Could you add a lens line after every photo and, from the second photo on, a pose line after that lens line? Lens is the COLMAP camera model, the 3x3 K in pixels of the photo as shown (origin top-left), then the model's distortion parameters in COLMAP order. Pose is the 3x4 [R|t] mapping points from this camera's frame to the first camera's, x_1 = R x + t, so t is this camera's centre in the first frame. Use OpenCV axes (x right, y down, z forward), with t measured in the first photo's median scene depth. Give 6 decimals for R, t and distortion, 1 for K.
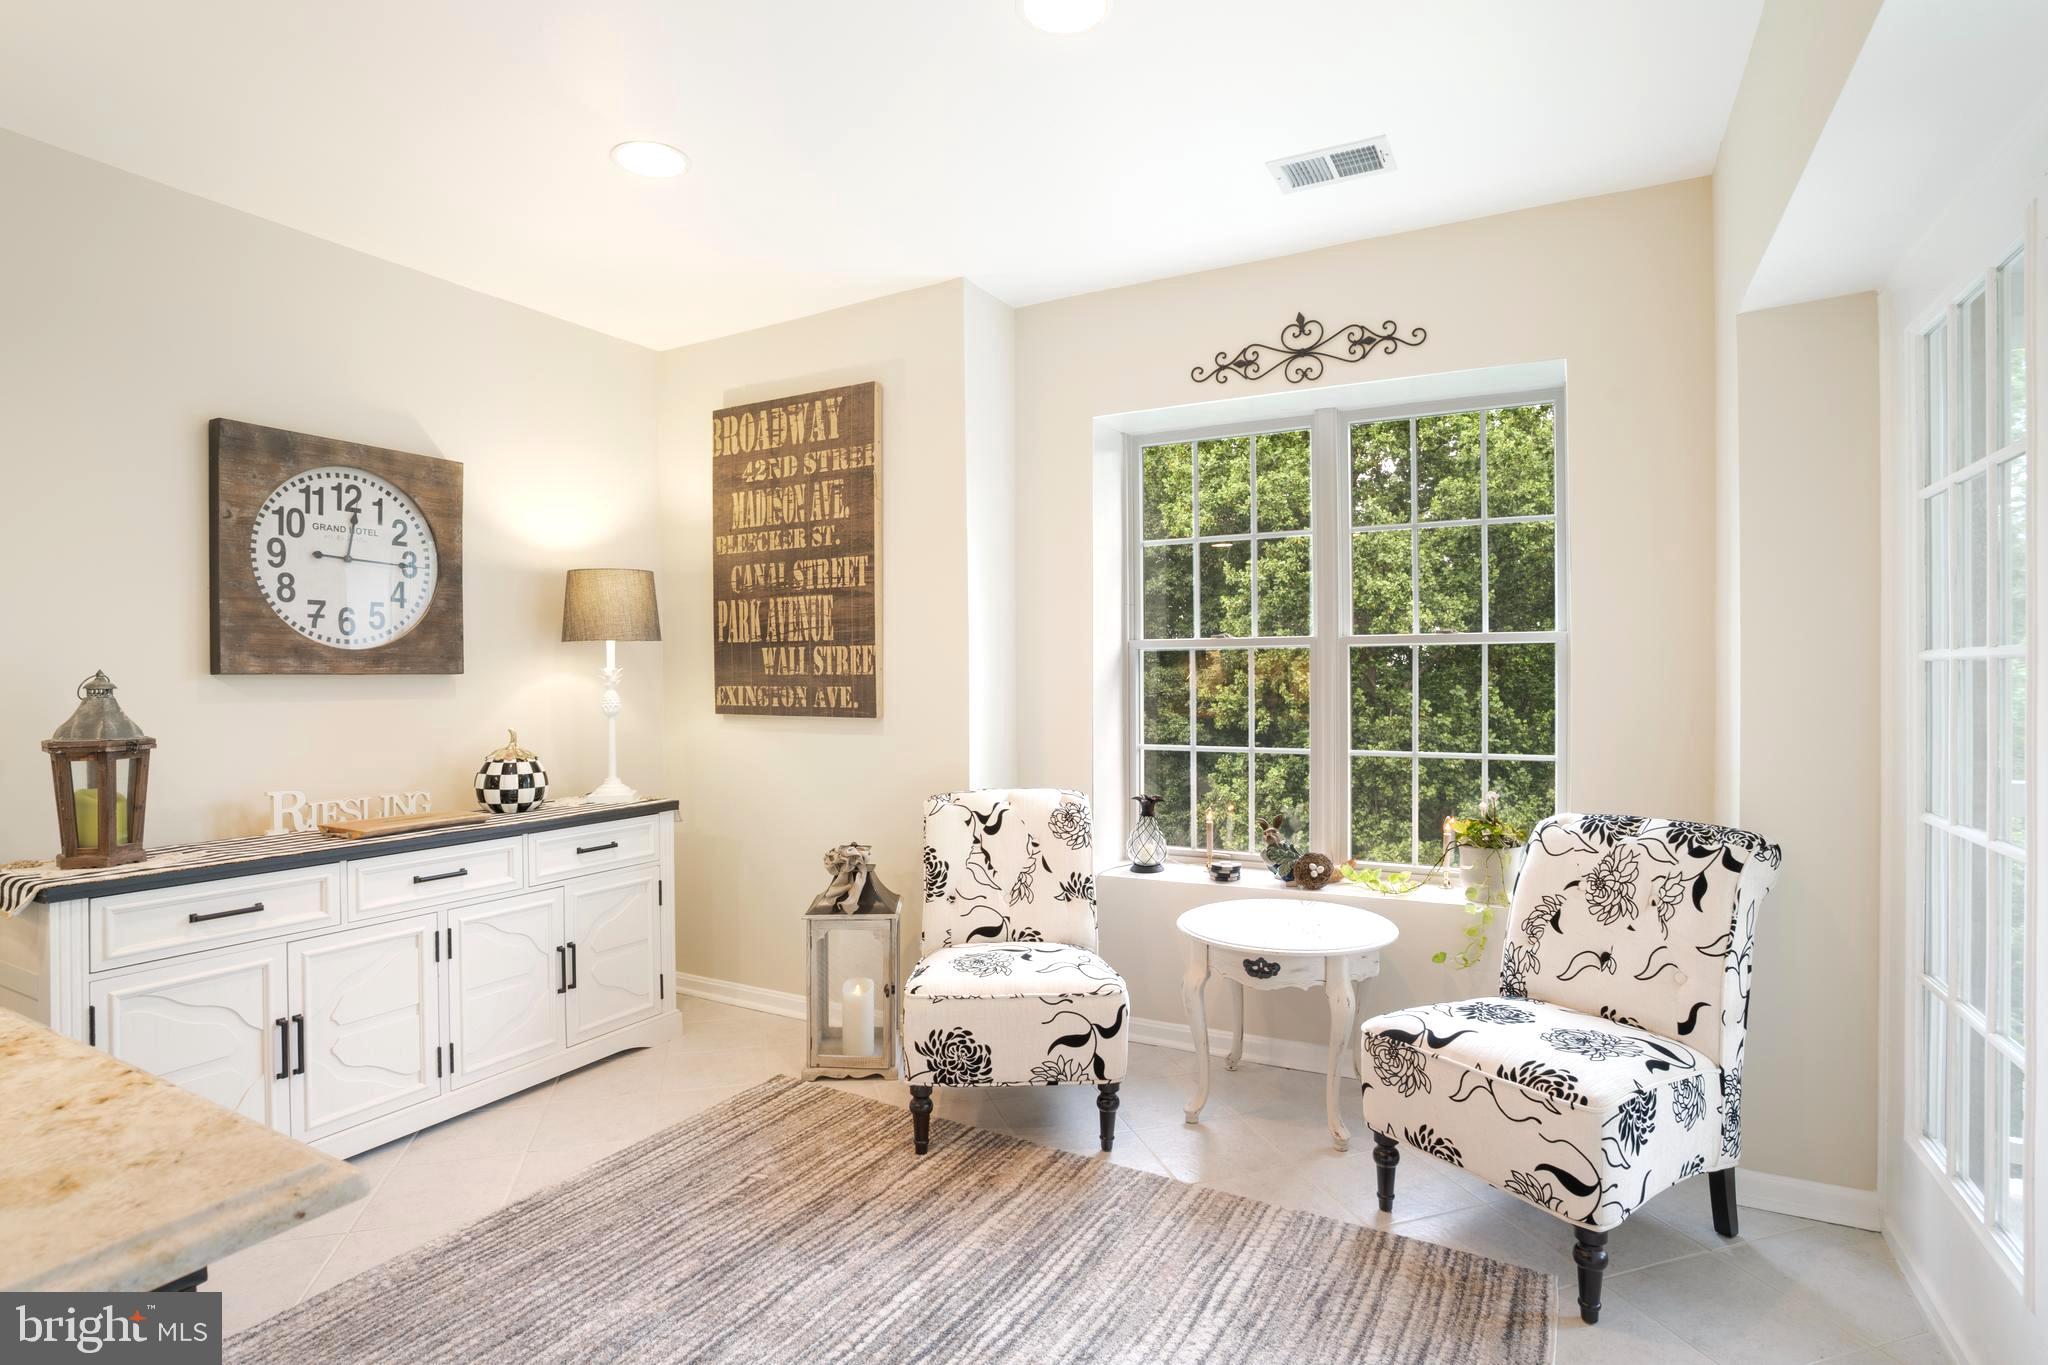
lens RADIAL K [[1012.0, 0, 1024.0], [0, 1012.0, 682.5], [0, 0, 1]] dist [-0.055428, 0.034221]
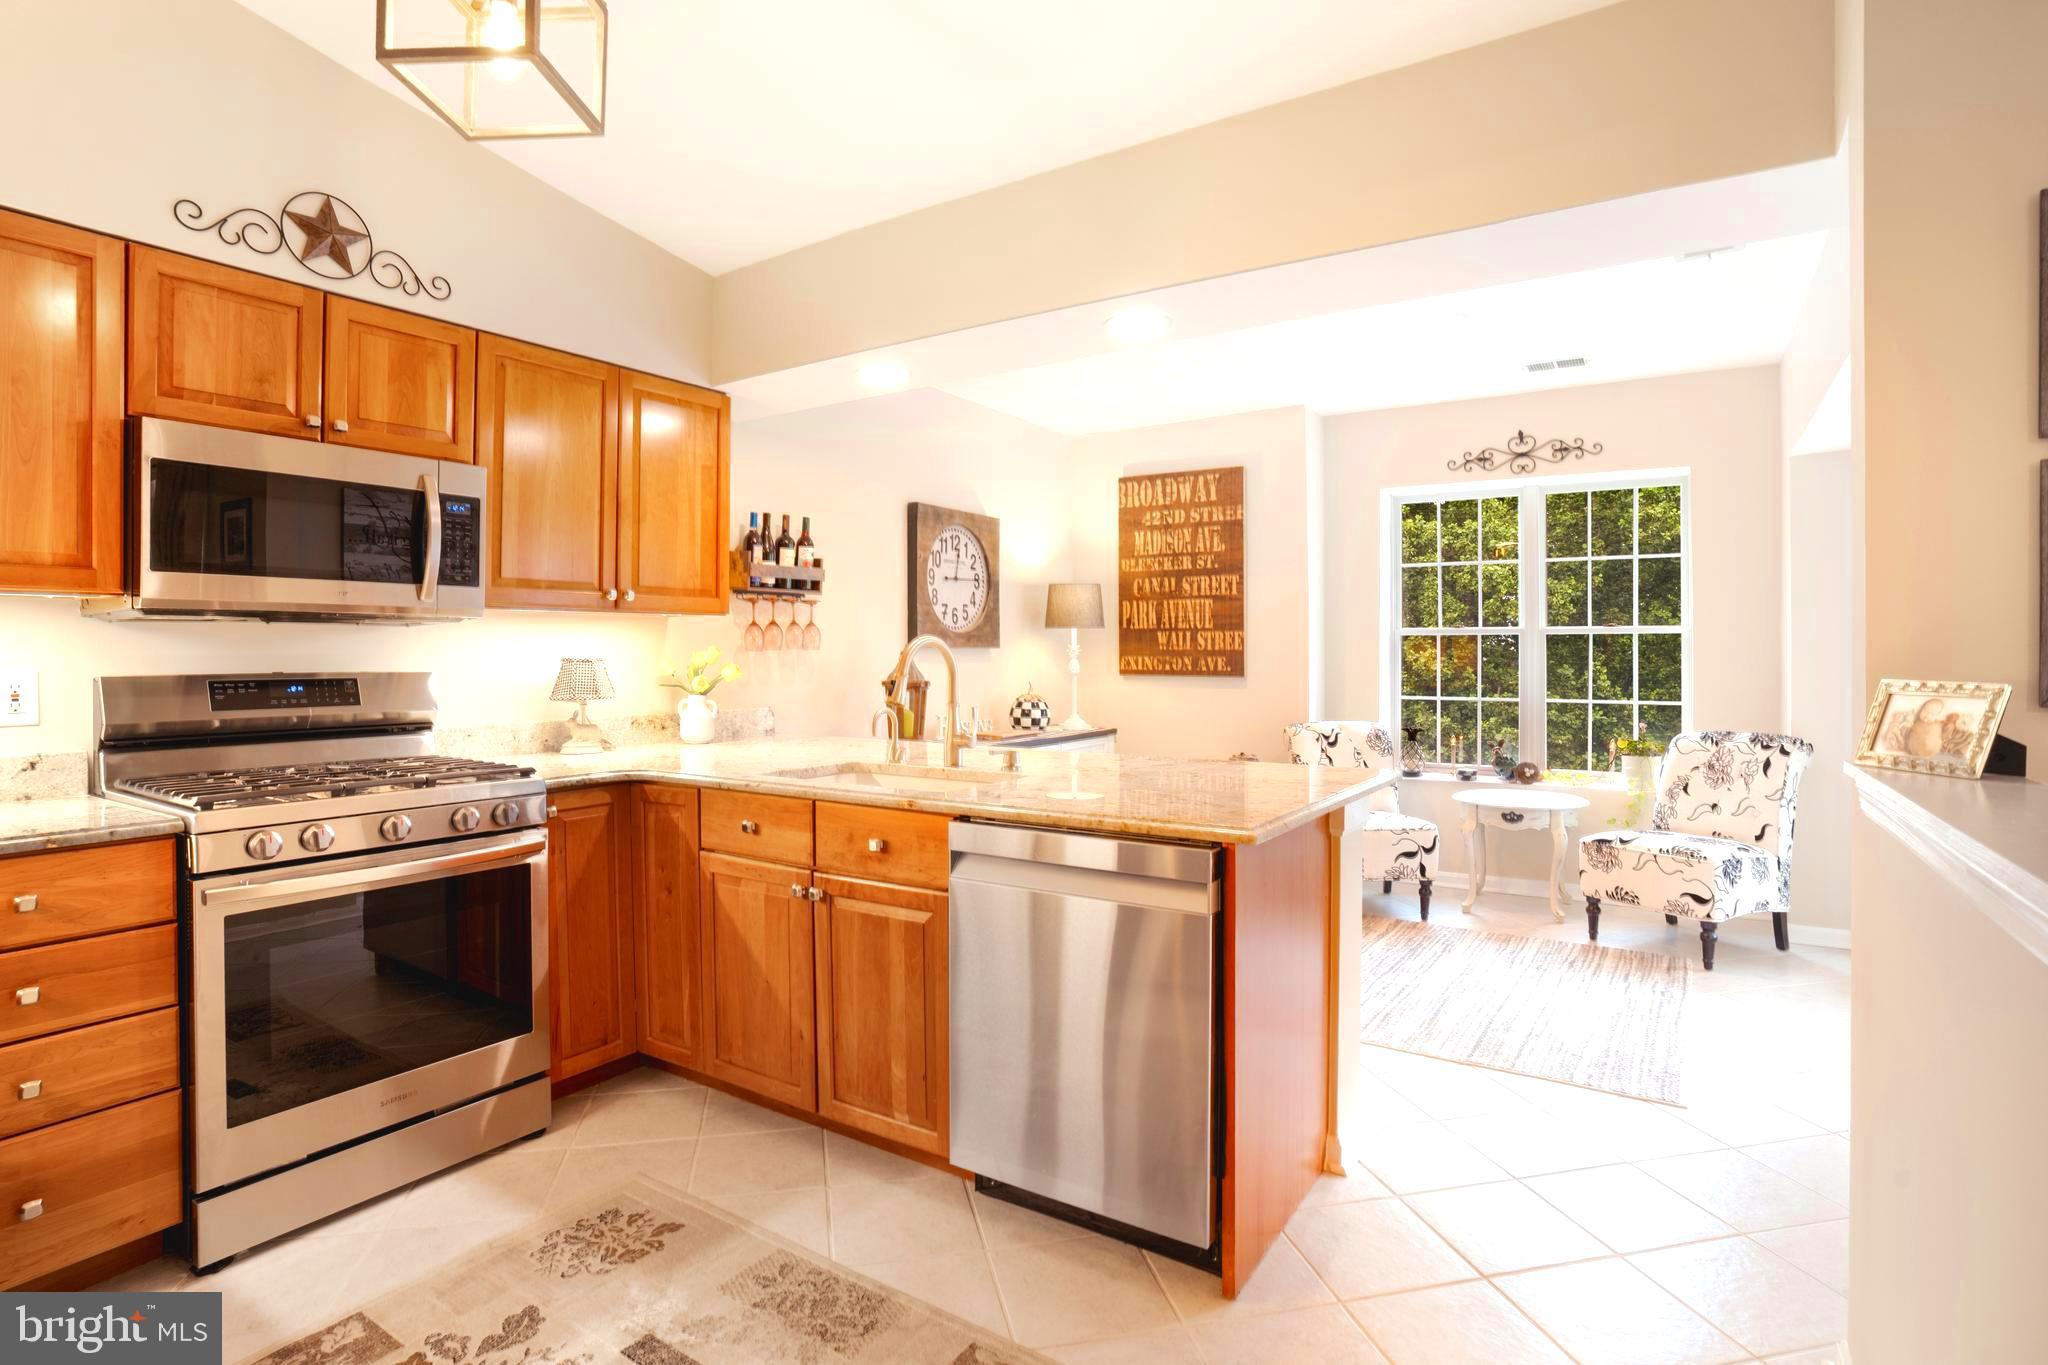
lens RADIAL K [[1056.4, 0, 1022.3], [0, 1056.4, 643.6], [0, 0, 1]] dist [-0.060888, 0.049725]
pose [[0.998315, 0.006536, -0.057652, -0.426790], [-0.007461, 0.999847, -0.015838, 0.012021], [0.057540, 0.016242, 0.998211, -0.725094]]
